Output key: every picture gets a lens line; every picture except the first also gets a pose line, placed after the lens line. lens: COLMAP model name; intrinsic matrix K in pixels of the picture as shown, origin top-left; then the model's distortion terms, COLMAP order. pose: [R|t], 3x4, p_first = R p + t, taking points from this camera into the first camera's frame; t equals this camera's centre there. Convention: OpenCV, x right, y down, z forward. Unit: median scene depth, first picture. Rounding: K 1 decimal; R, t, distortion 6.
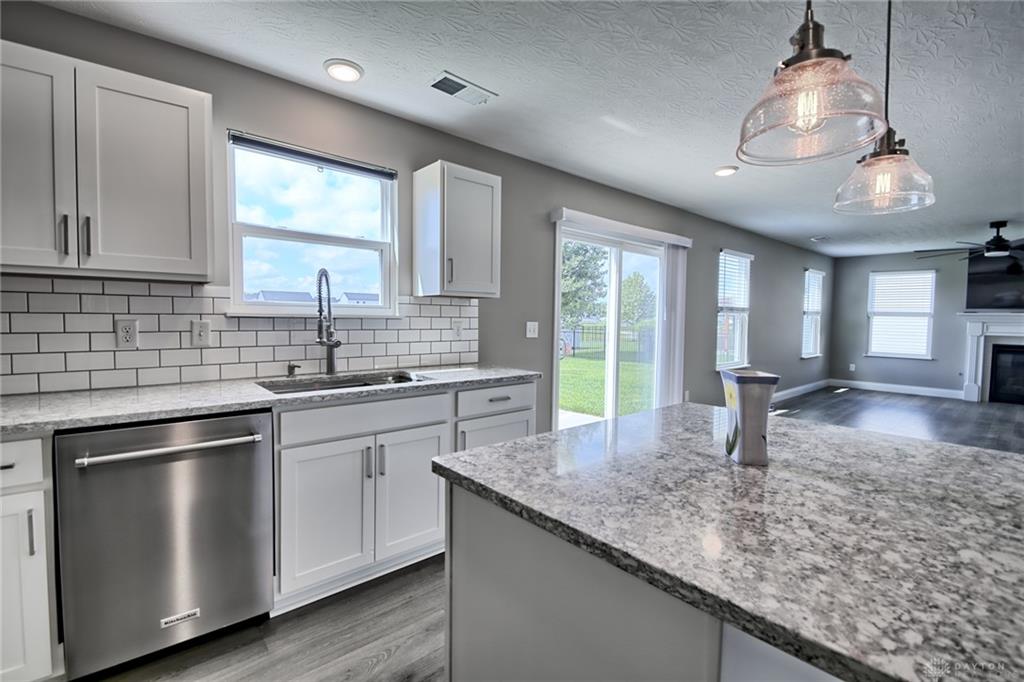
lens RADIAL K [[448.7, 0, 499.2], [0, 448.7, 337.6], [0, 0, 1]] dist [0.018871, -0.019649]
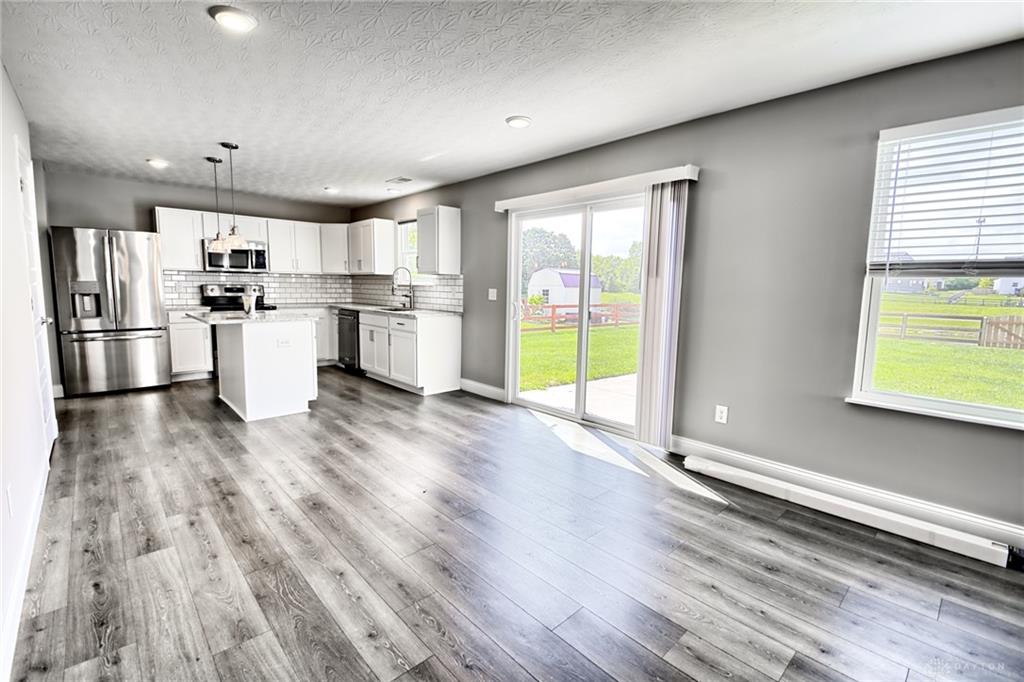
lens RADIAL K [[453.9, 0, 498.2], [0, 453.9, 335.6], [0, 0, 1]] dist [0.016600, -0.007503]
pose [[0.032013, 0.098796, -0.994593, 2.366790], [-0.060145, 0.993490, 0.096751, -0.045195], [0.997676, 0.056723, 0.037746, 1.533381]]
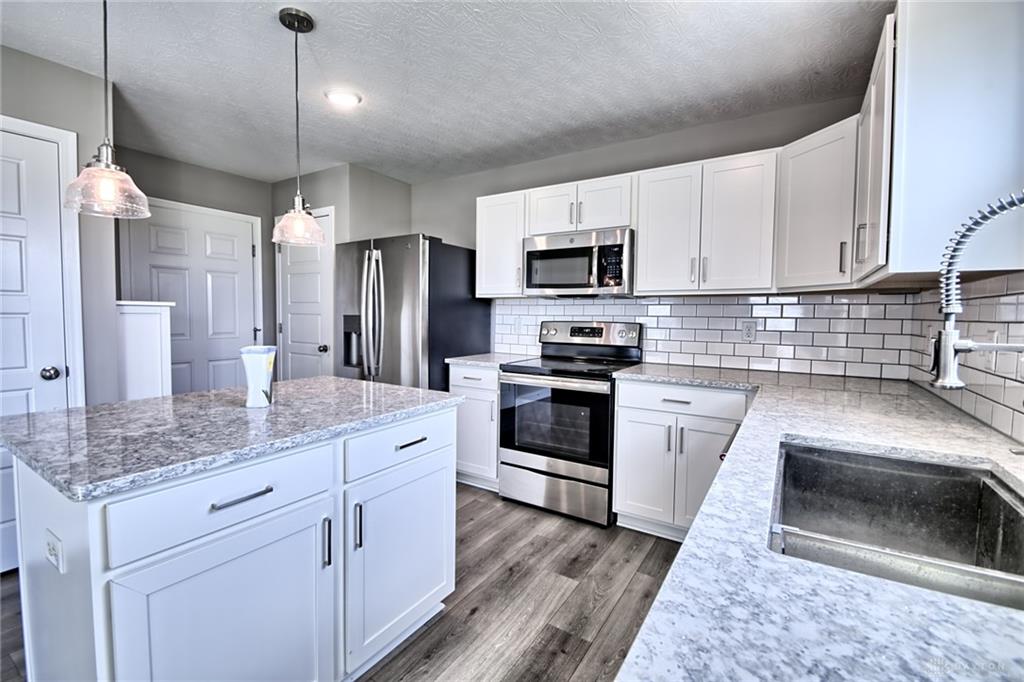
lens RADIAL K [[448.7, 0, 499.2], [0, 448.7, 337.6], [0, 0, 1]] dist [0.018871, -0.019649]
pose [[-0.957801, -0.007721, -0.287329, 0.105780], [-0.035549, 0.995147, 0.091759, -0.056471], [0.285226, 0.098101, -0.953427, 1.263110]]
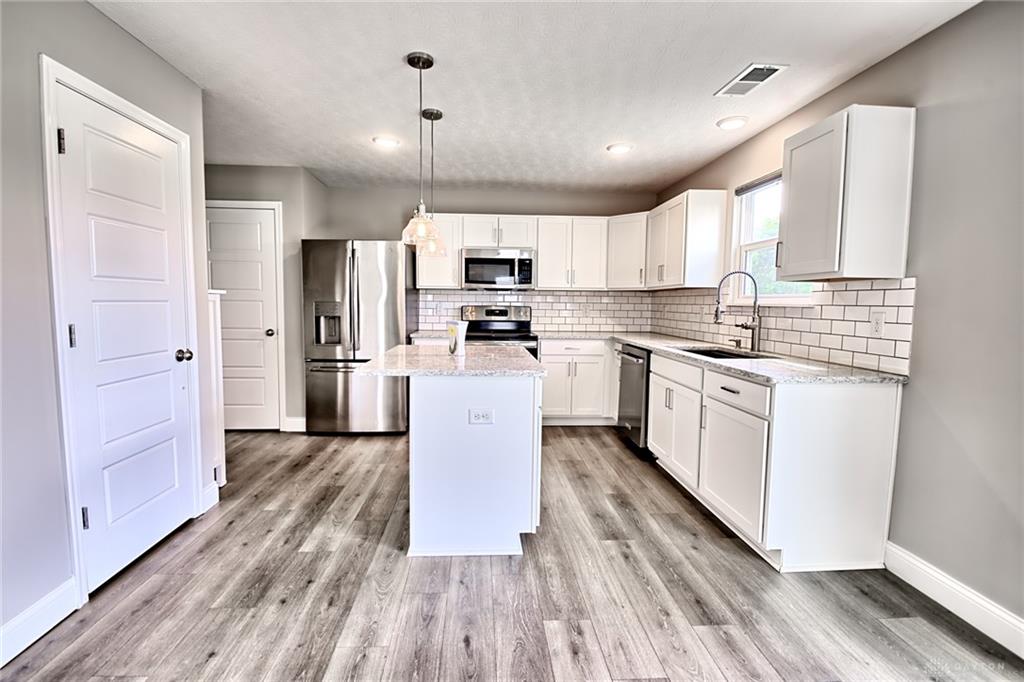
lens RADIAL K [[448.7, 0, 499.2], [0, 448.7, 337.6], [0, 0, 1]] dist [0.018871, -0.019649]
pose [[-0.605852, 0.043090, -0.794410, 1.169725], [-0.054534, 0.993934, 0.095502, -0.041661], [0.793707, 0.101182, -0.599827, 1.308174]]
